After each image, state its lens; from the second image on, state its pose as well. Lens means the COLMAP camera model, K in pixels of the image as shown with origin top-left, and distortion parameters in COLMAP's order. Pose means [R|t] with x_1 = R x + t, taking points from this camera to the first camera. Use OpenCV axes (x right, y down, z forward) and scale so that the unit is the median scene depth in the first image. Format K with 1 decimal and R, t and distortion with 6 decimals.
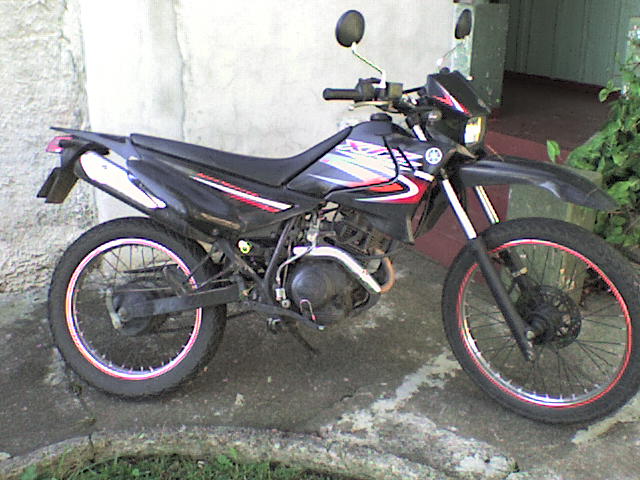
lens RADIAL K [[747.0, 0, 320.0], [0, 747.0, 240.0], [0, 0, 1]] dist [0.084376, -0.028196]
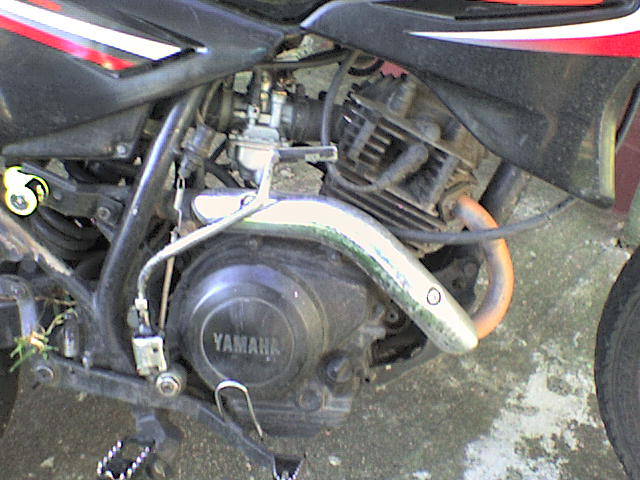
lens RADIAL K [[726.3, 0, 322.3], [0, 726.3, 260.2], [0, 0, 1]] dist [0.087967, -0.631630]
pose [[0.996333, 0.005768, 0.085361, -0.008943], [-0.030884, 0.954699, 0.295966, -0.051700], [-0.079787, -0.297517, 0.951377, 0.708146]]
